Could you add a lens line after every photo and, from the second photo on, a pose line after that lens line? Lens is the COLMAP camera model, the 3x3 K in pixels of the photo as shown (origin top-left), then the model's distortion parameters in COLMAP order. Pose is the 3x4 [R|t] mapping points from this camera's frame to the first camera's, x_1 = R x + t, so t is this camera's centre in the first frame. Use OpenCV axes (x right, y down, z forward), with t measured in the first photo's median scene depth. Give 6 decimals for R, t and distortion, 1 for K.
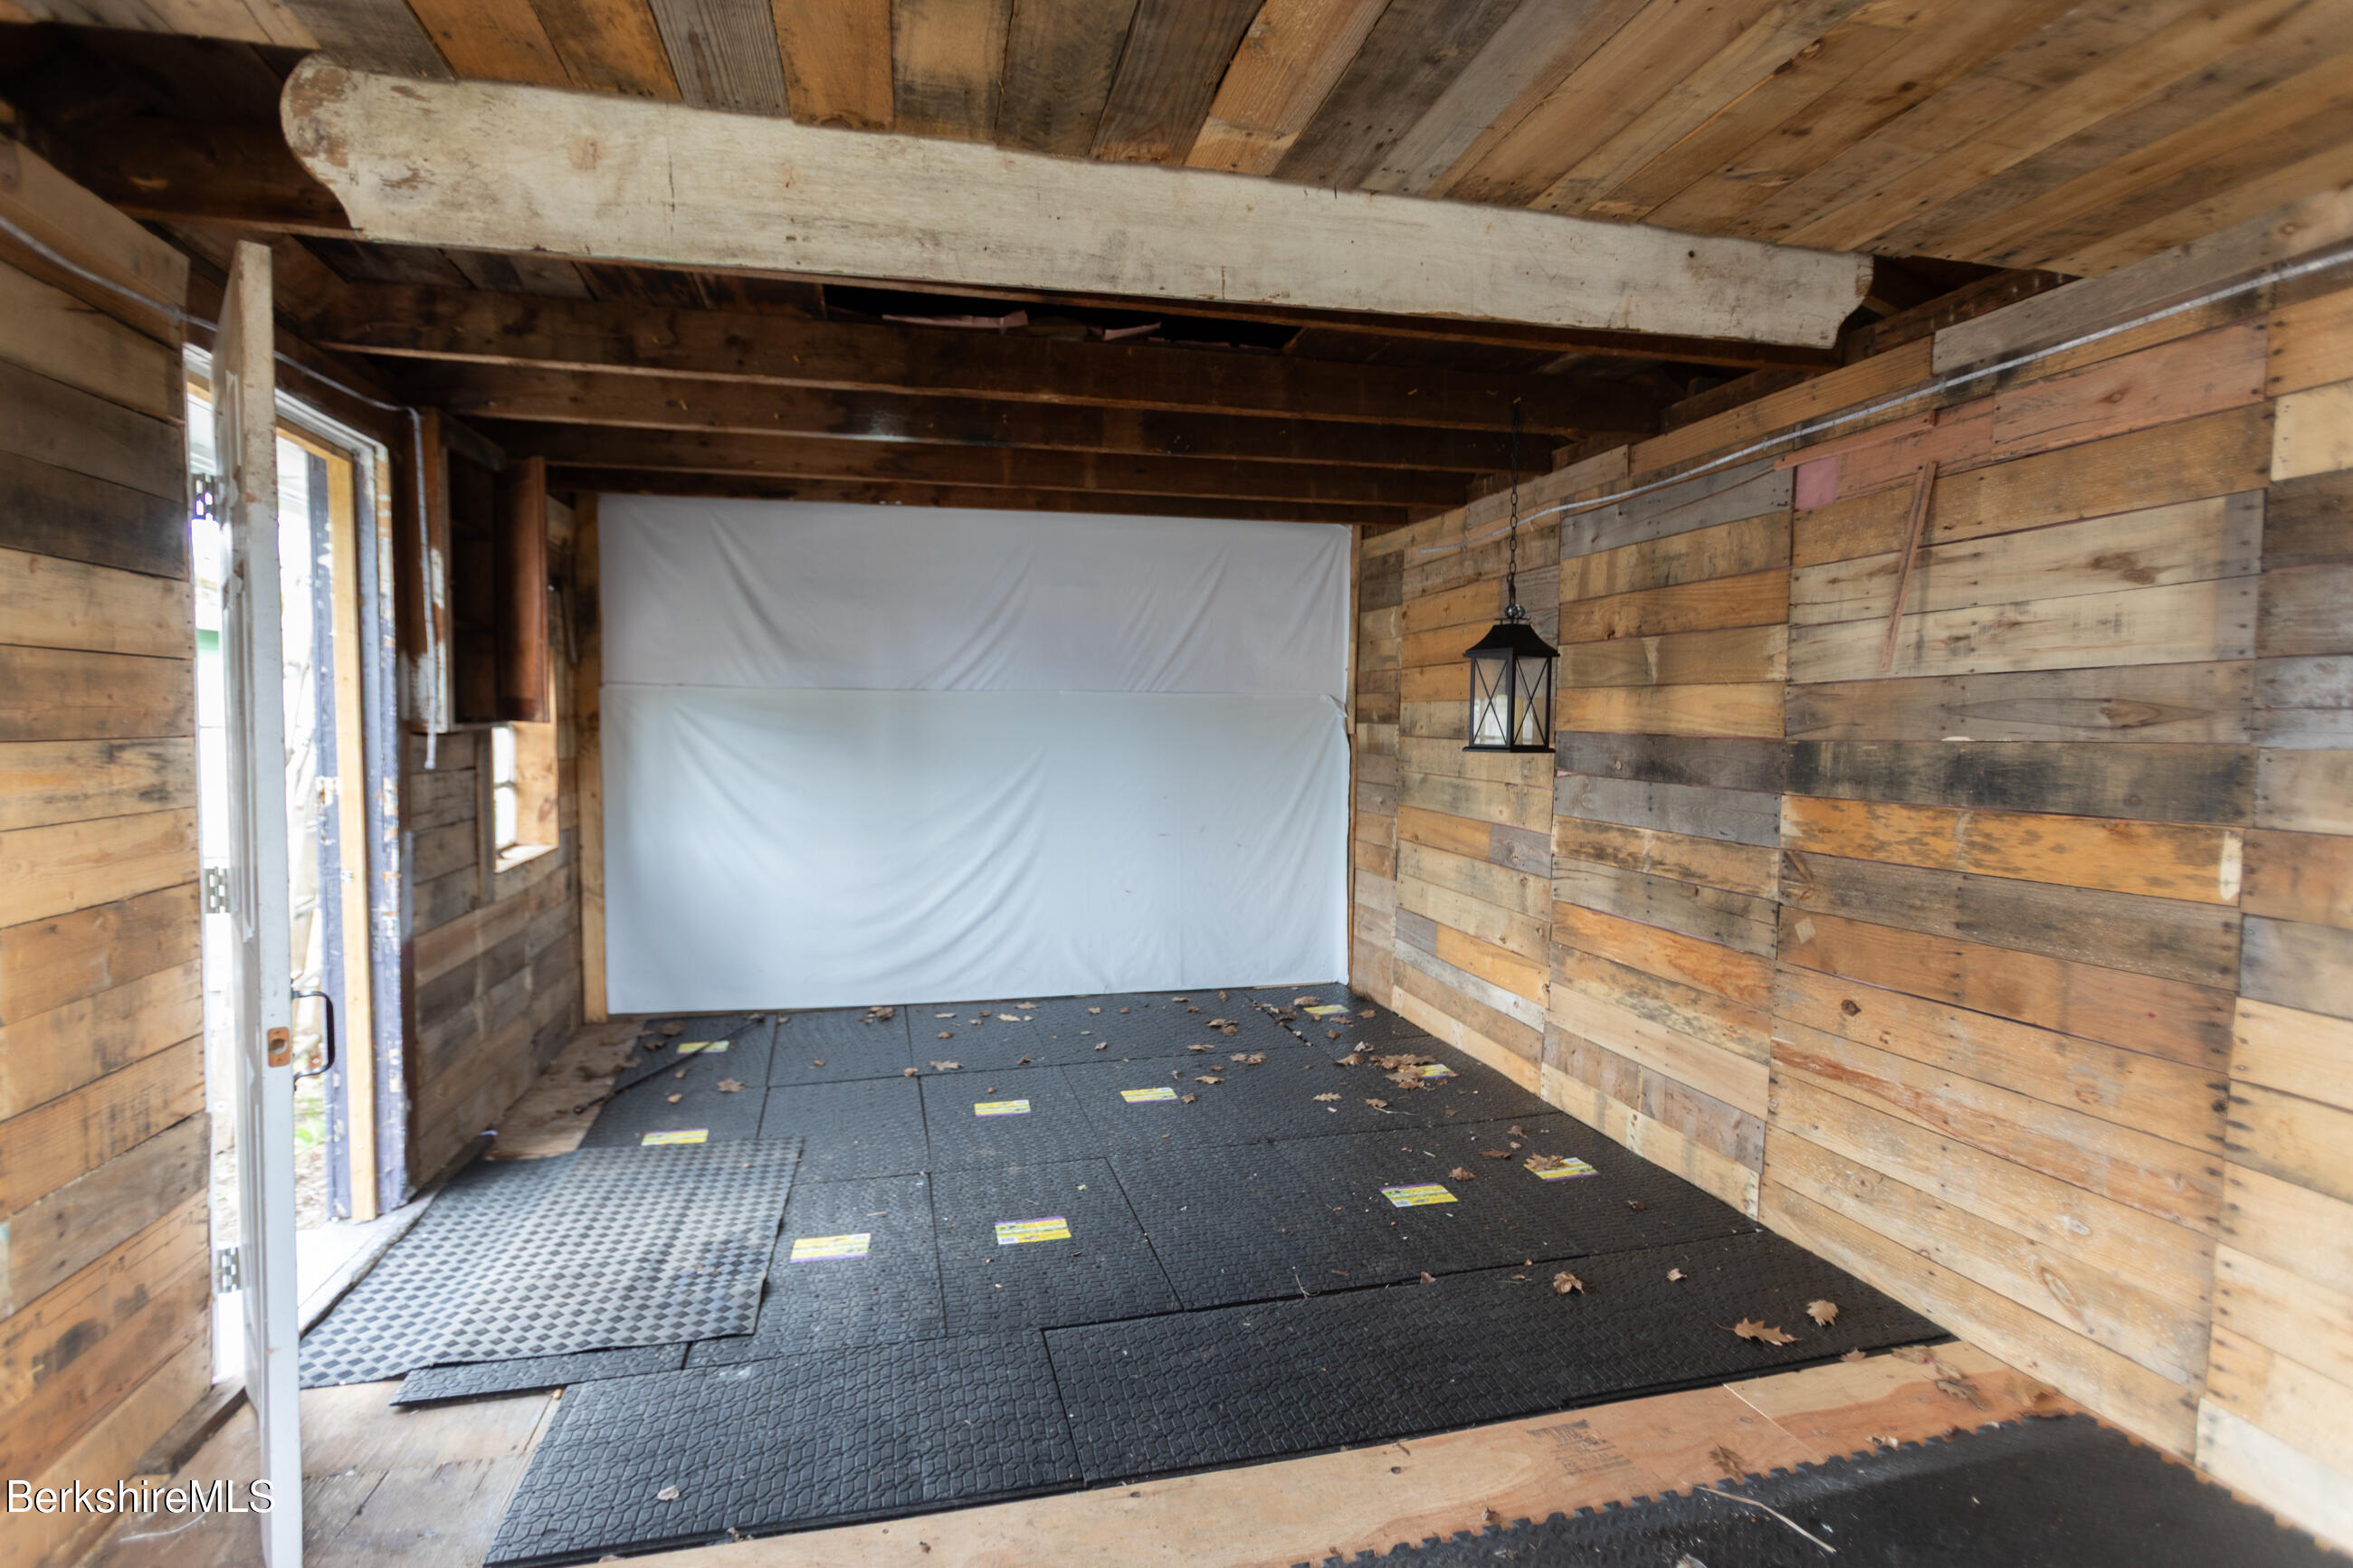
lens RADIAL K [[1135.1, 0, 1163.7], [0, 1135.1, 777.1], [0, 0, 1]] dist [0.002314, 0.000353]
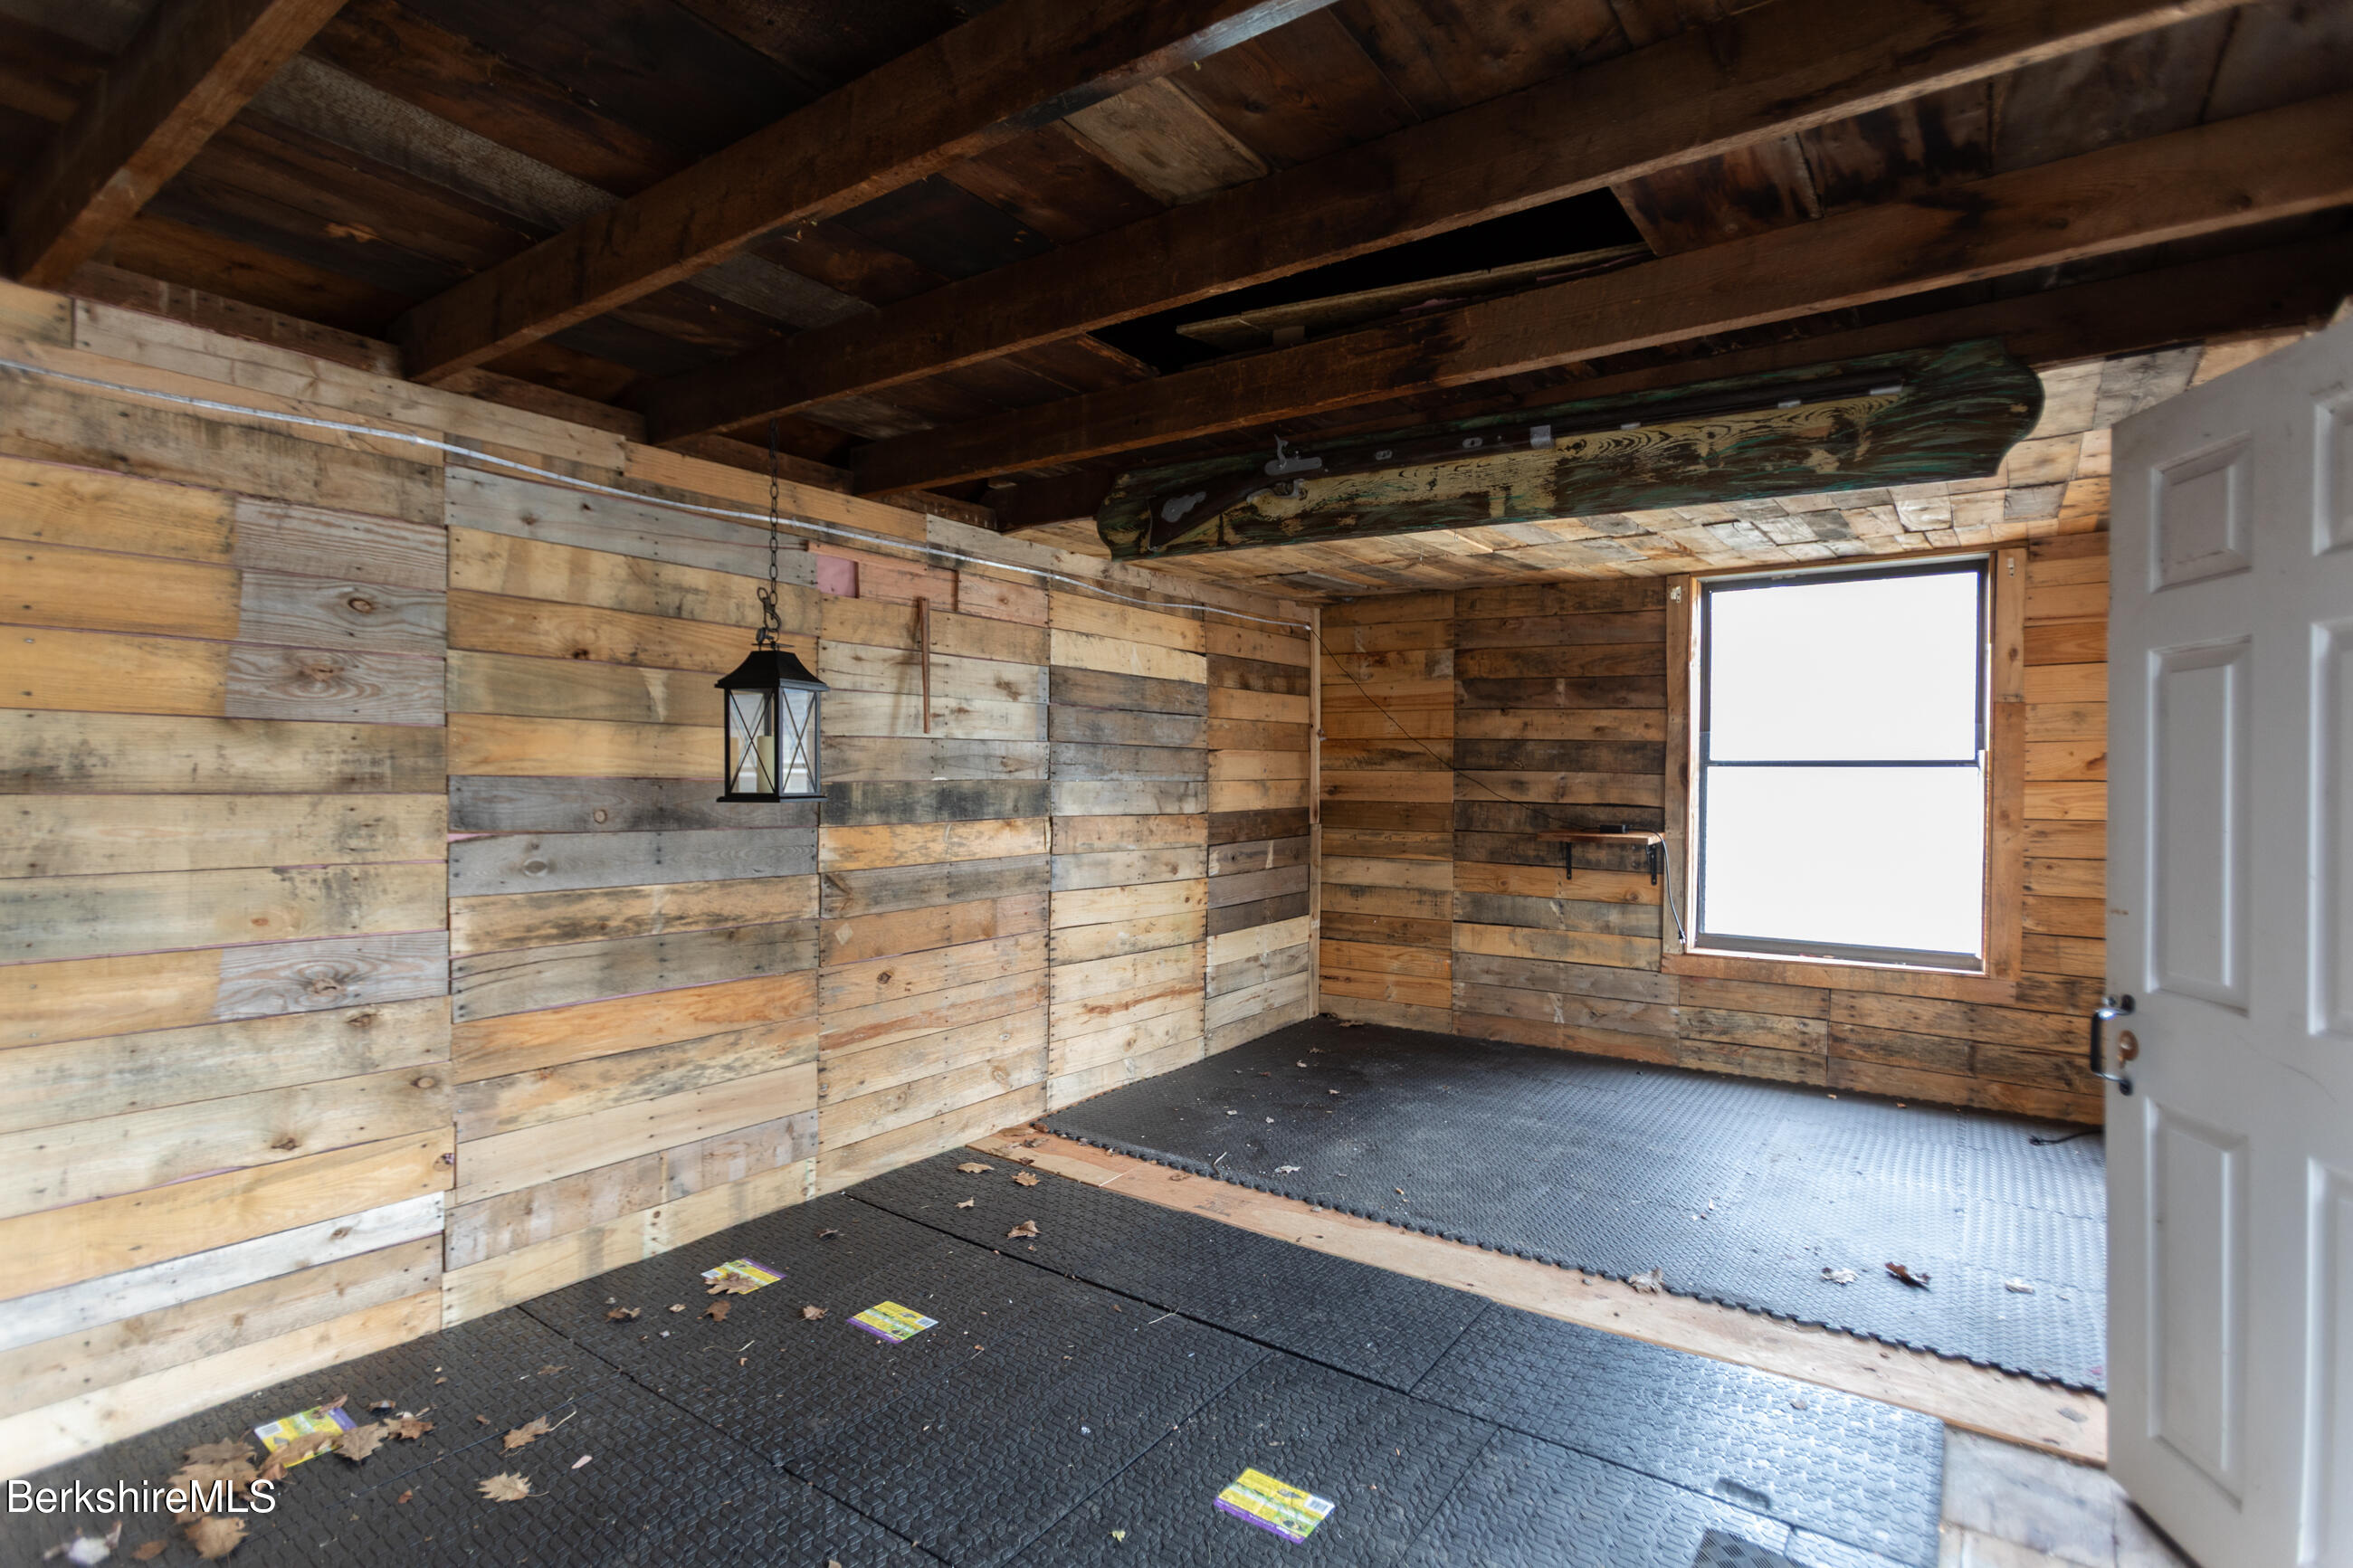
lens RADIAL K [[1135.1, 0, 1171.6], [0, 1135.1, 786.6], [0, 0, 1]] dist [0.002314, 0.000353]
pose [[-0.641691, -0.017882, 0.766755, -0.612278], [0.024749, 0.998725, 0.044004, -0.071692], [-0.766564, 0.047214, -0.640430, 1.500209]]
